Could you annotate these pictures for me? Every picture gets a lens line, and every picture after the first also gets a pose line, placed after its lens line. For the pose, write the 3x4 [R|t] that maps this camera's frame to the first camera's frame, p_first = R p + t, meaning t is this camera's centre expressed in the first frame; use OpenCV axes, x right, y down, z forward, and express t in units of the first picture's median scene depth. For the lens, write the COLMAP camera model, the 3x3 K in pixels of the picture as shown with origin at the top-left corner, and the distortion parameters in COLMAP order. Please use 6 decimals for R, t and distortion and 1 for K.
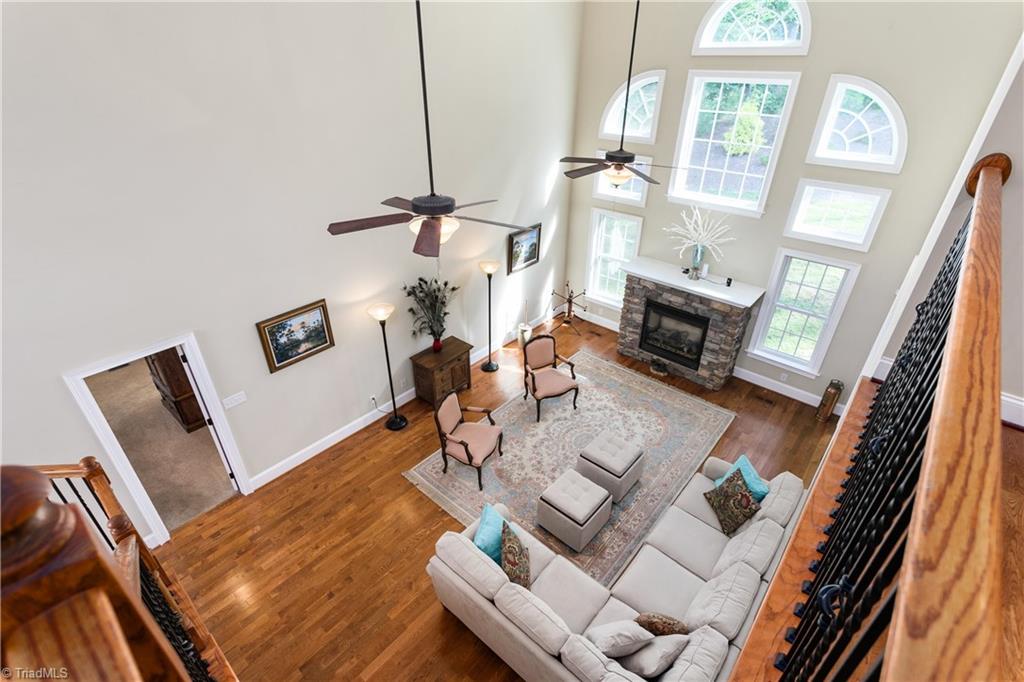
lens RADIAL K [[493.5, 0, 508.7], [0, 493.5, 344.1], [0, 0, 1]] dist [0.001730, 0.000664]
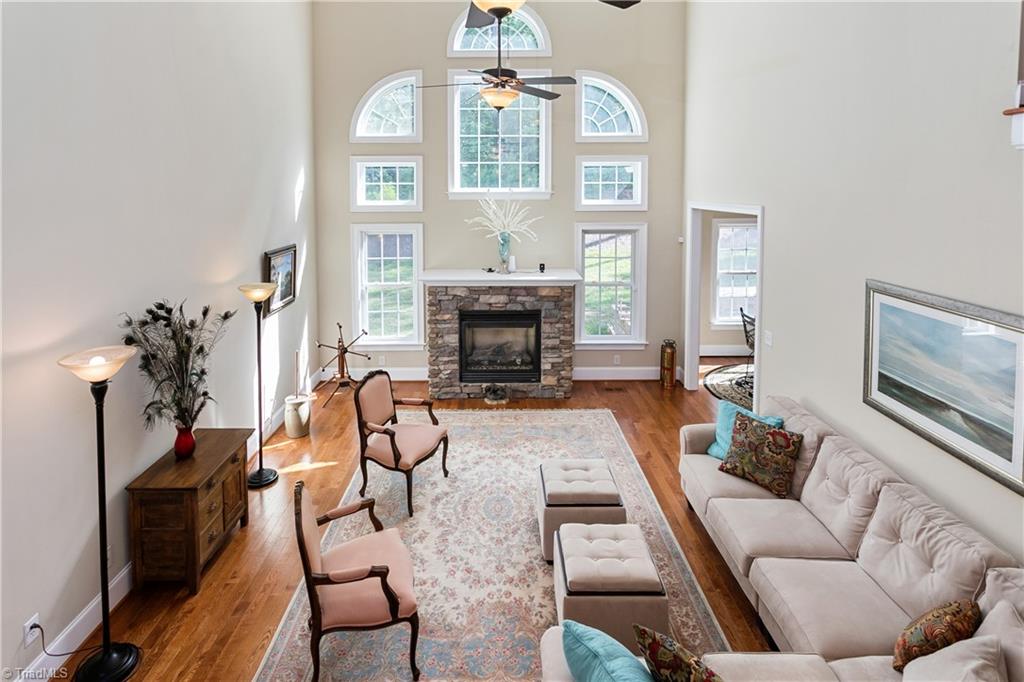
lens RADIAL K [[532.2, 0, 495.9], [0, 532.2, 212.1], [0, 0, 1]] dist [0.001698, 0.001393]
pose [[0.744420, -0.028766, 0.667091, -0.261876], [0.343260, 0.873431, -0.345387, 0.091630], [-0.572723, 0.486098, 0.660074, 0.340914]]
